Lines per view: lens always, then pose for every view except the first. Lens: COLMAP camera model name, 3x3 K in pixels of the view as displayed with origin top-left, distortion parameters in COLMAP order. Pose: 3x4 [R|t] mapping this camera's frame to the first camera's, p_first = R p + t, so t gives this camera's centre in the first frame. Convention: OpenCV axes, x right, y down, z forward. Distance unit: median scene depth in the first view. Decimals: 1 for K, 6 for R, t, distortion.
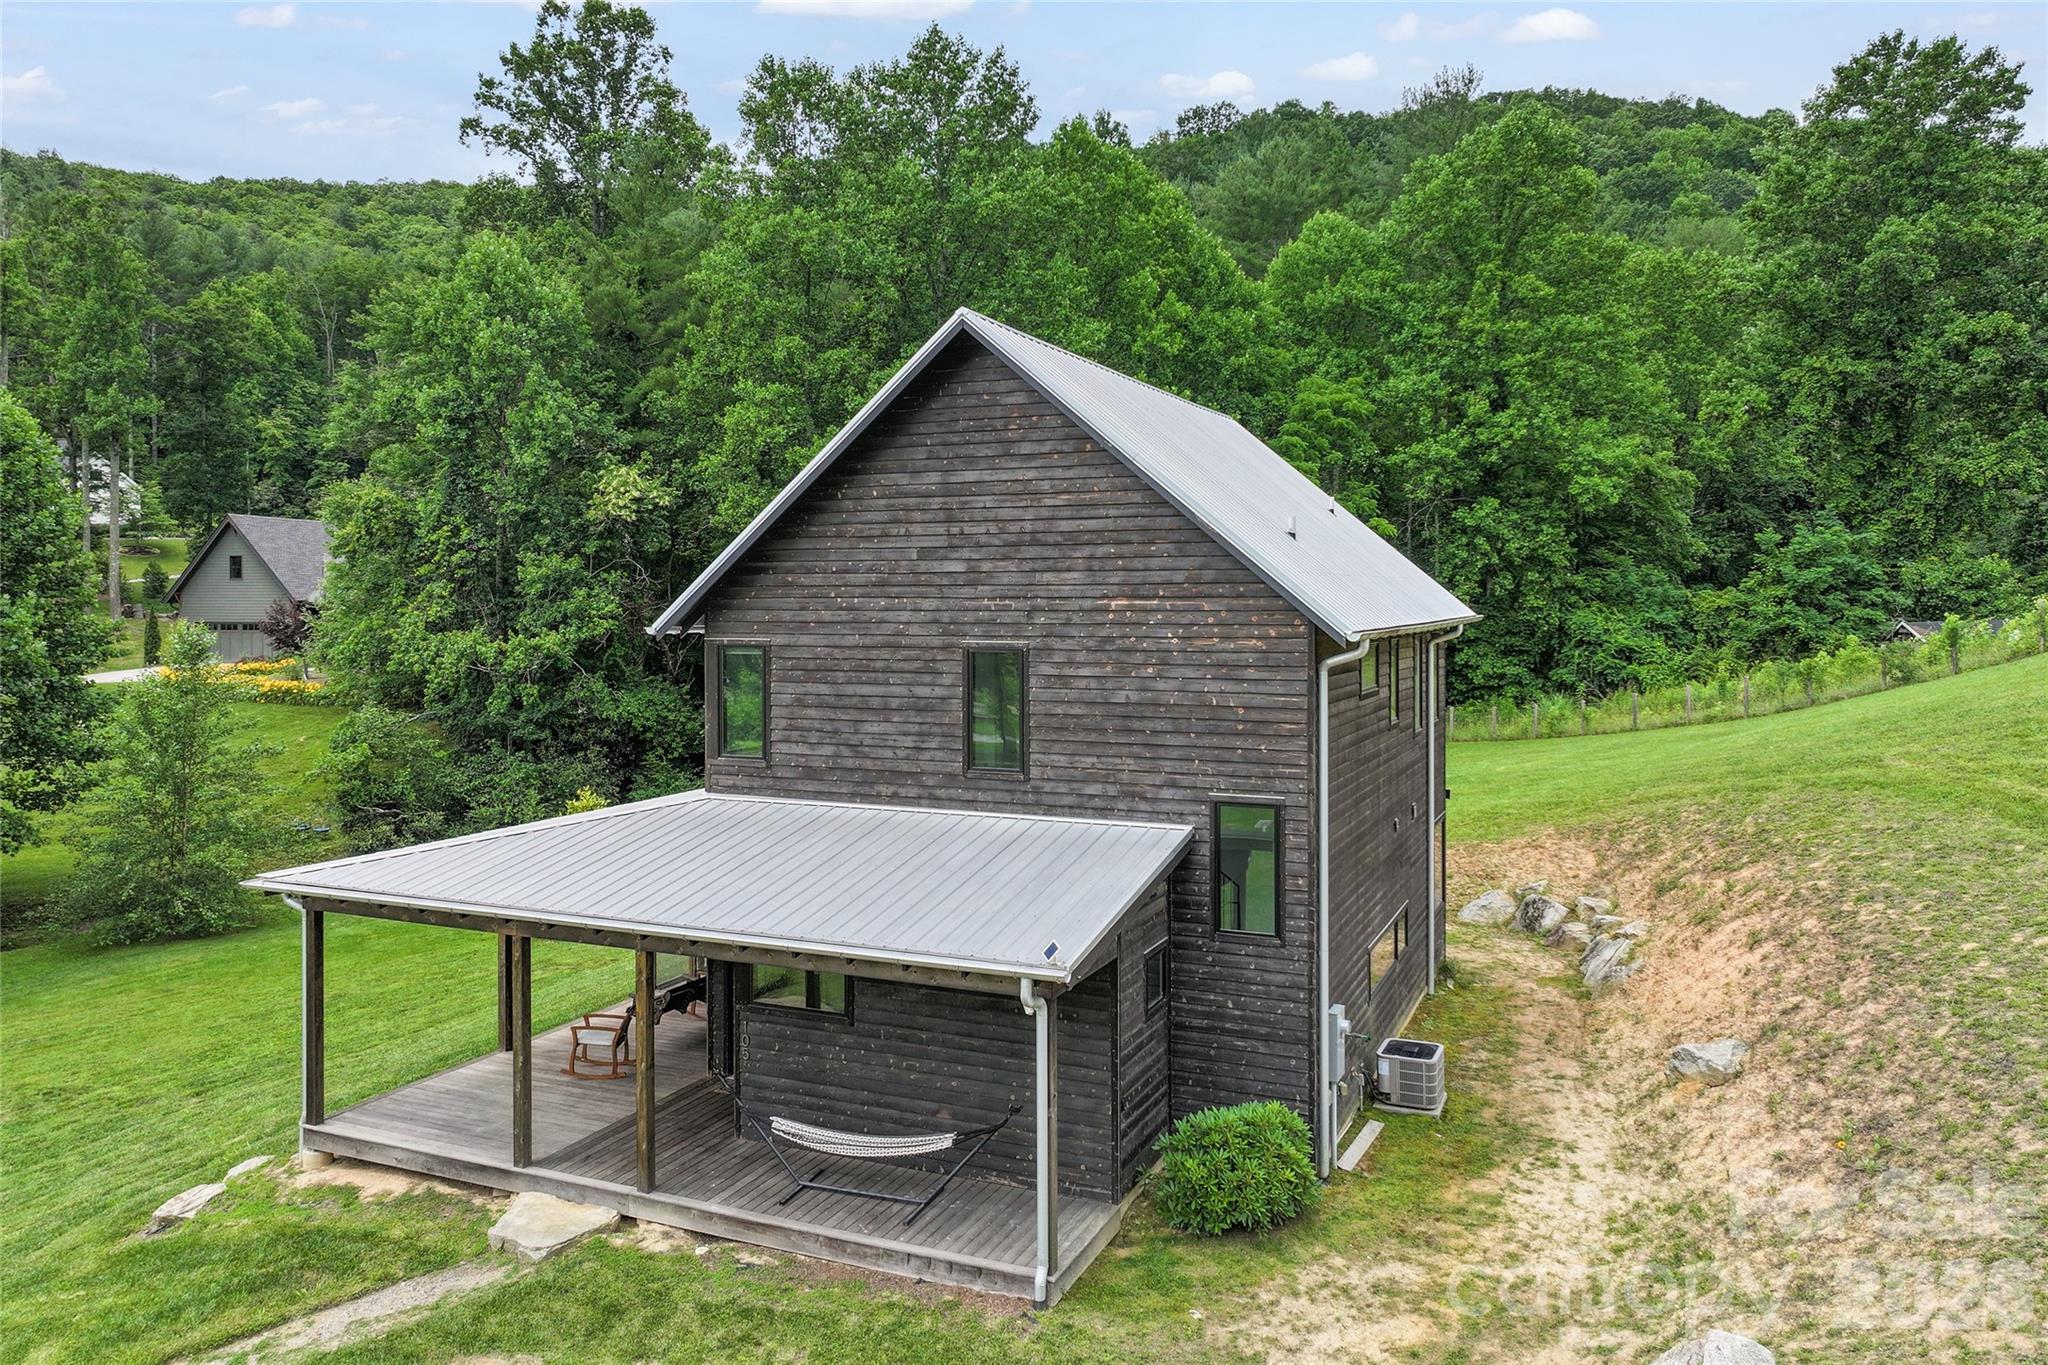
lens RADIAL K [[1440.8, 0, 1022.1], [0, 1440.8, 597.2], [0, 0, 1]] dist [0.001748, 0.001189]
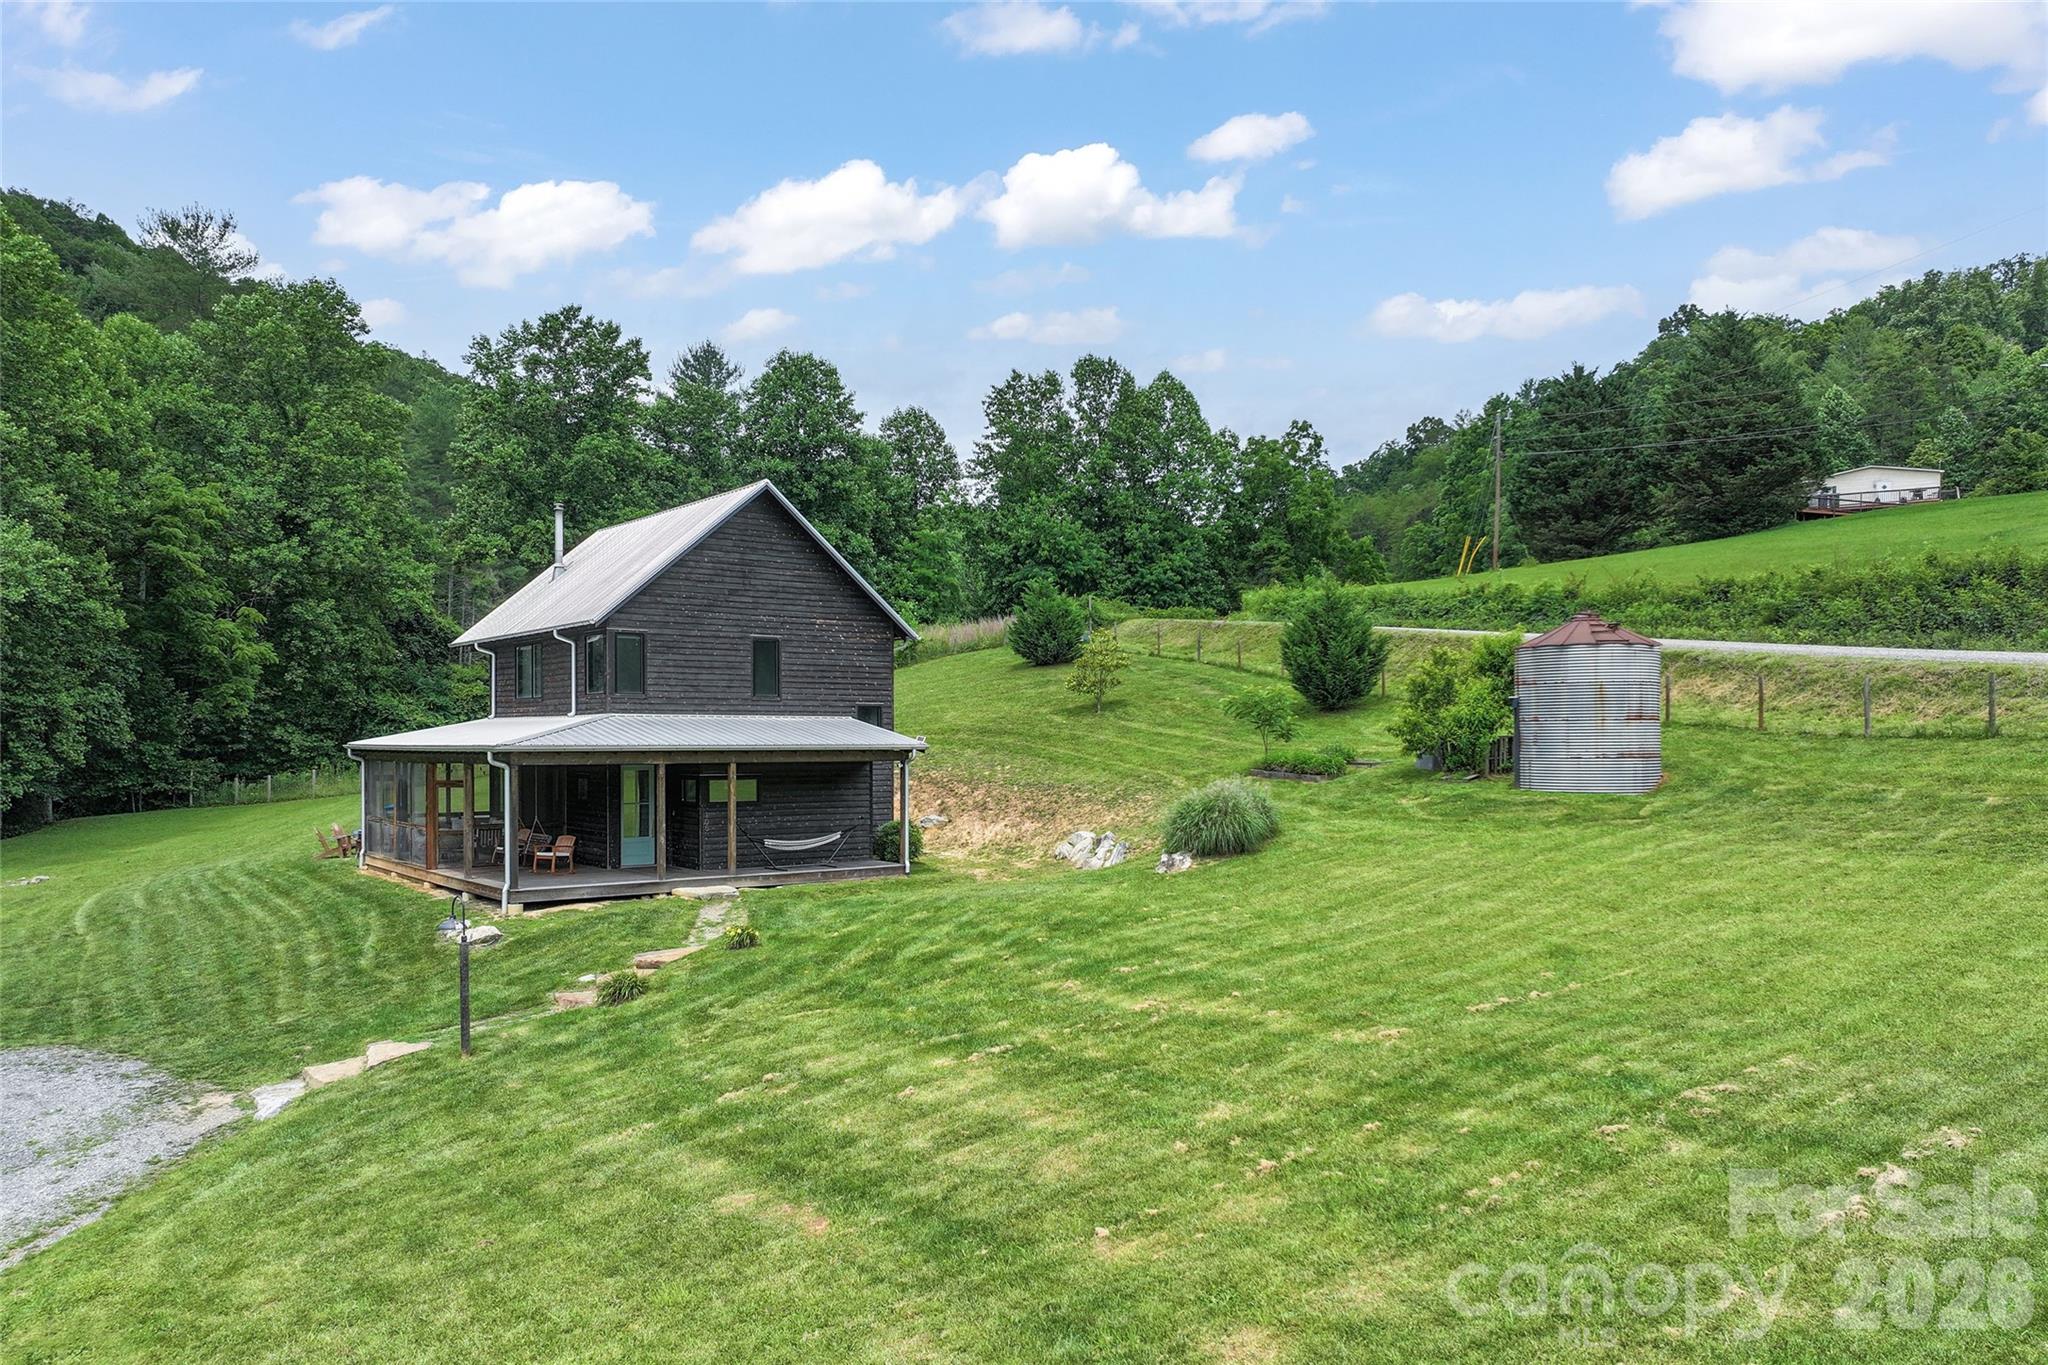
lens RADIAL K [[1408.3, 0, 1020.0], [0, 1408.3, 729.9], [0, 0, 1]] dist [0.002815, 0.005508]
pose [[0.490707, 0.004478, 0.871313, -1.607263], [-0.000970, 0.999989, -0.004593, 0.174318], [-0.871324, 0.001408, 0.490706, -0.343545]]
